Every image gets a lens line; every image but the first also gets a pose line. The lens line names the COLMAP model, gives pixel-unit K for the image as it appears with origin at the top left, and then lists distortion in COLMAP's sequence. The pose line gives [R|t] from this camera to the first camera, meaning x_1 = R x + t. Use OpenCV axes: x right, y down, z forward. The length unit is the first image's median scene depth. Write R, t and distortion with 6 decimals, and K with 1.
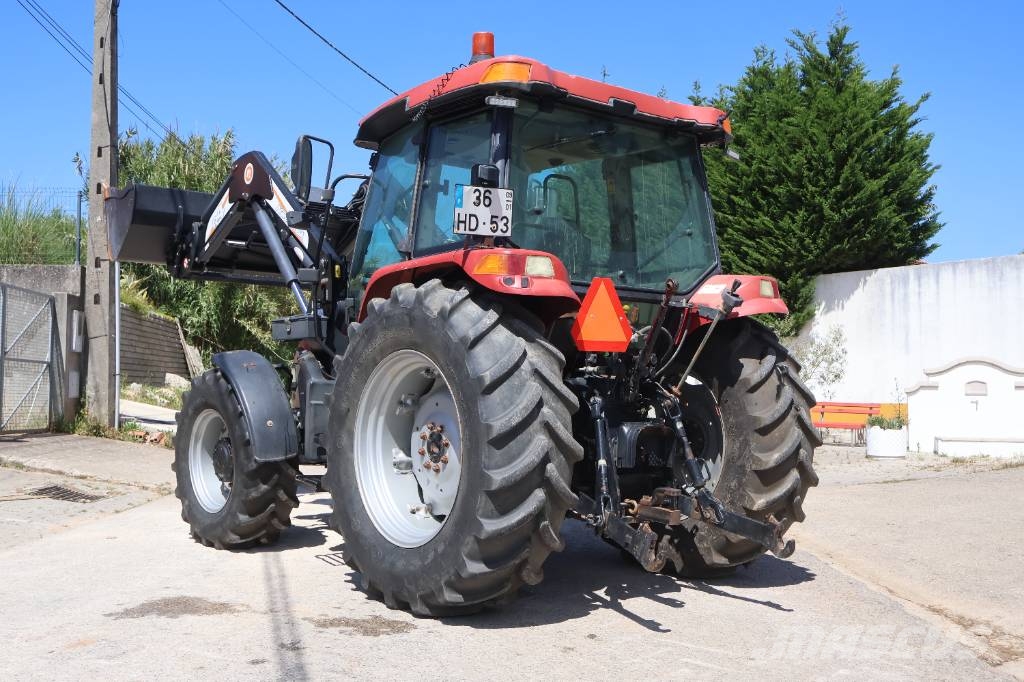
lens RADIAL K [[1080.9, 0, 512.0], [0, 1080.9, 341.0], [0, 0, 1]] dist [0.003429, 0.022102]
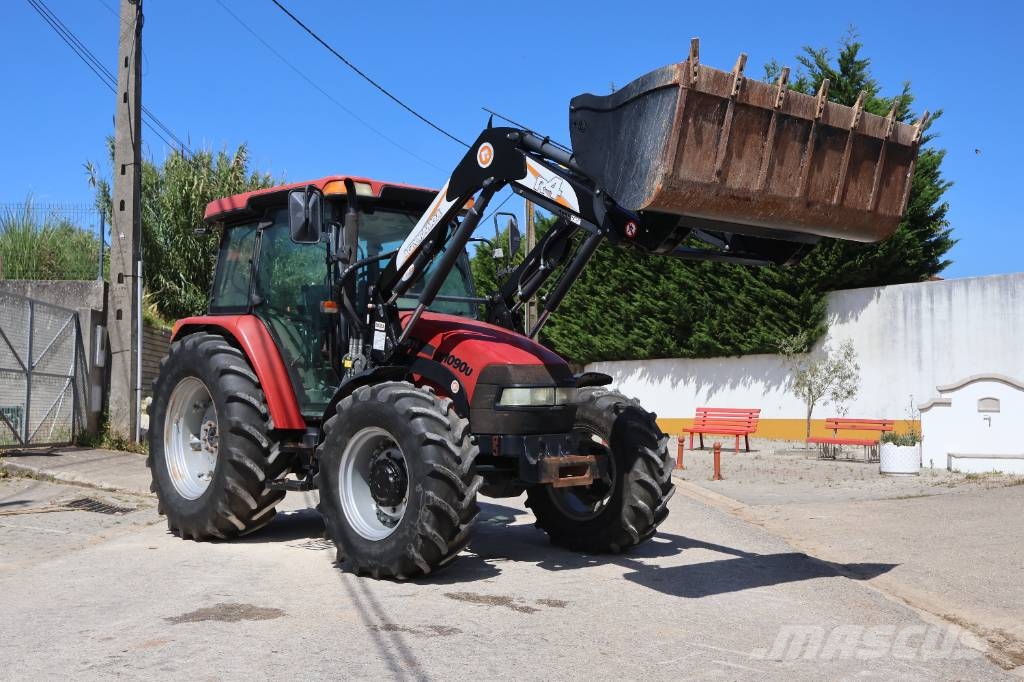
lens RADIAL K [[1097.0, 0, 512.0], [0, 1097.0, 341.0], [0, 0, 1]] dist [-0.001653, 0.006946]
pose [[0.999986, 0.002830, -0.004526, -0.006999], [-0.002887, 0.999916, -0.012640, -0.001227], [0.004490, 0.012653, 0.999910, -0.015798]]
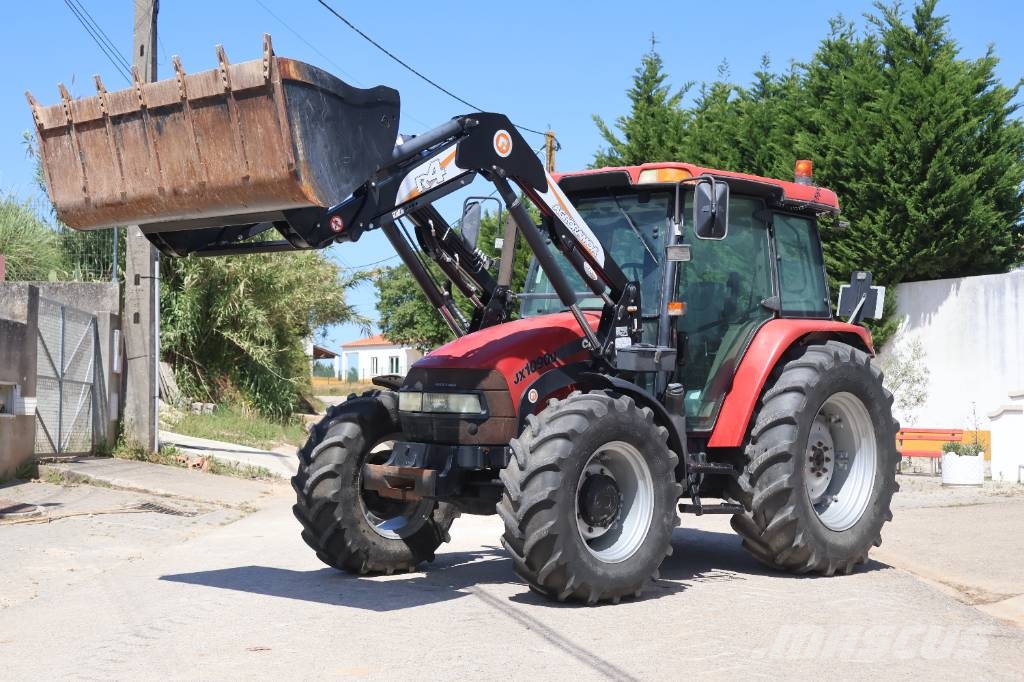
lens RADIAL K [[1453.6, 0, 512.0], [0, 1453.6, 341.0], [0, 0, 1]] dist [0.011754, 0.004812]
pose [[0.999990, 0.001098, -0.004286, -0.027811], [-0.001128, 0.999975, -0.006948, -0.006063], [0.004278, 0.006953, 0.999967, -0.181435]]
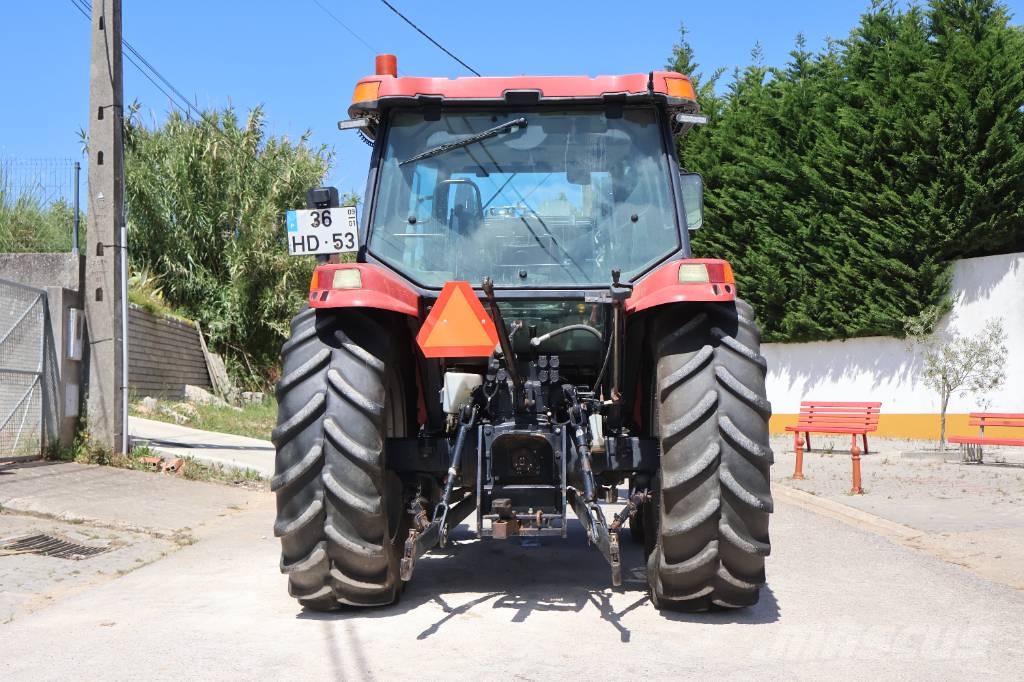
lens RADIAL K [[1179.4, 0, 512.0], [0, 1179.4, 341.0], [0, 0, 1]] dist [0.010213, 0.026938]
pose [[0.999153, -0.011220, -0.039583, -0.024980], [0.011048, 0.999929, -0.004574, 0.002205], [0.039631, 0.004133, 0.999206, 0.079739]]
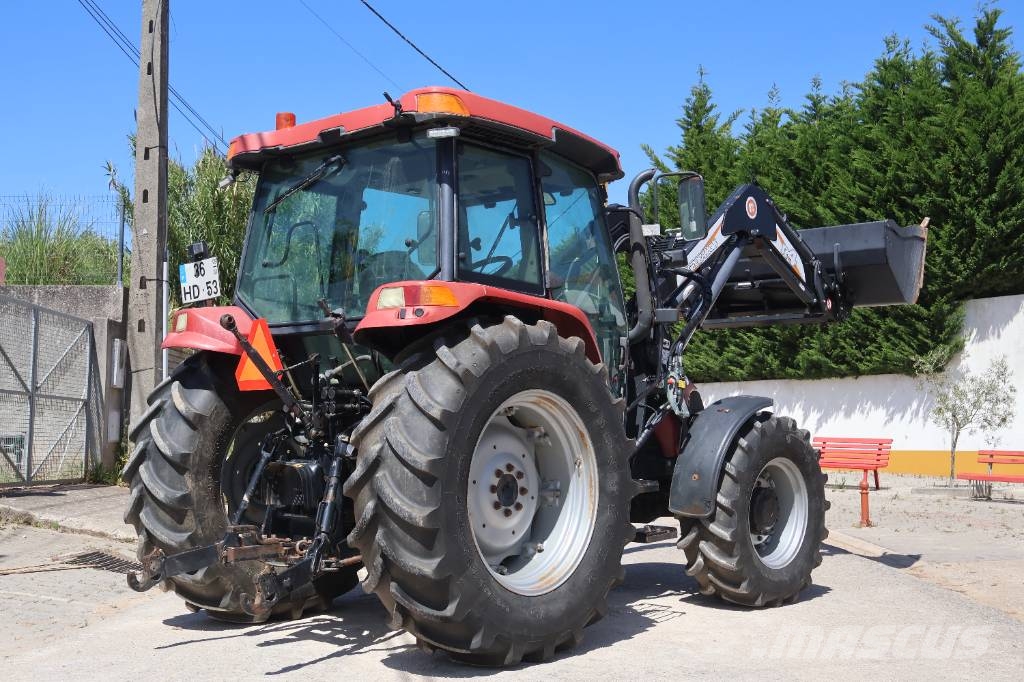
lens RADIAL K [[1187.1, 0, 512.0], [0, 1187.1, 341.0], [0, 0, 1]] dist [0.021707, 0.013721]
pose [[0.998718, 0.000083, -0.050612, -0.028381], [-0.001677, 0.999504, -0.031461, 0.001382], [0.050584, 0.031505, 0.998223, 0.050737]]
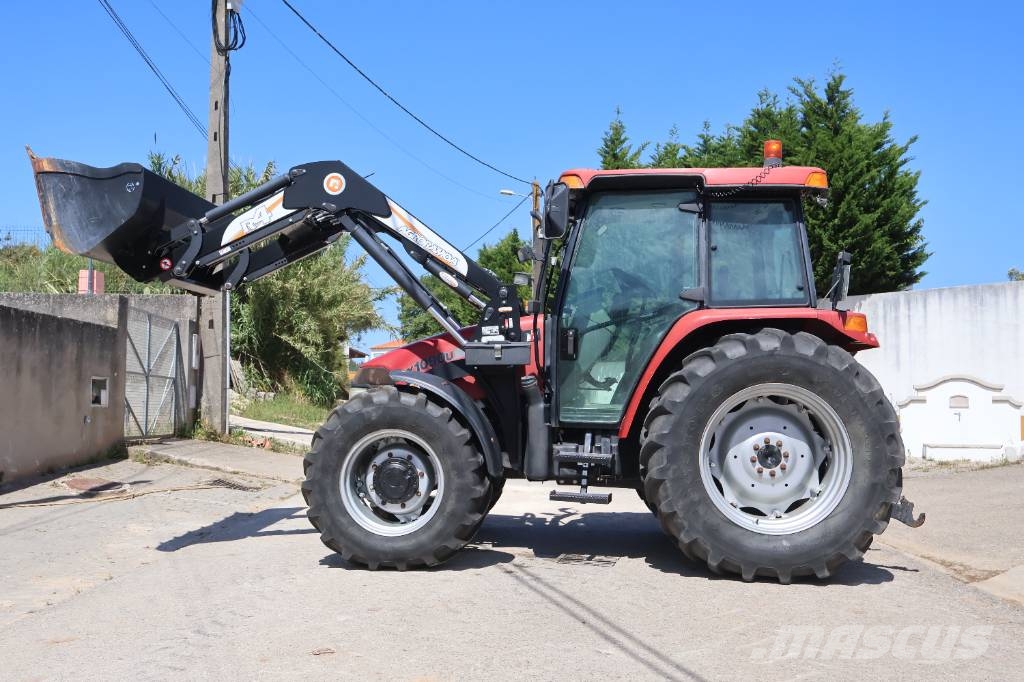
lens RADIAL K [[1080.9, 0, 512.0], [0, 1080.9, 341.0], [0, 0, 1]] dist [0.003429, 0.022102]
pose [[0.999940, 0.002840, 0.010574, -0.043711], [-0.002728, 0.999940, -0.010638, -0.005566], [-0.010603, 0.010608, 0.999888, -0.109233]]
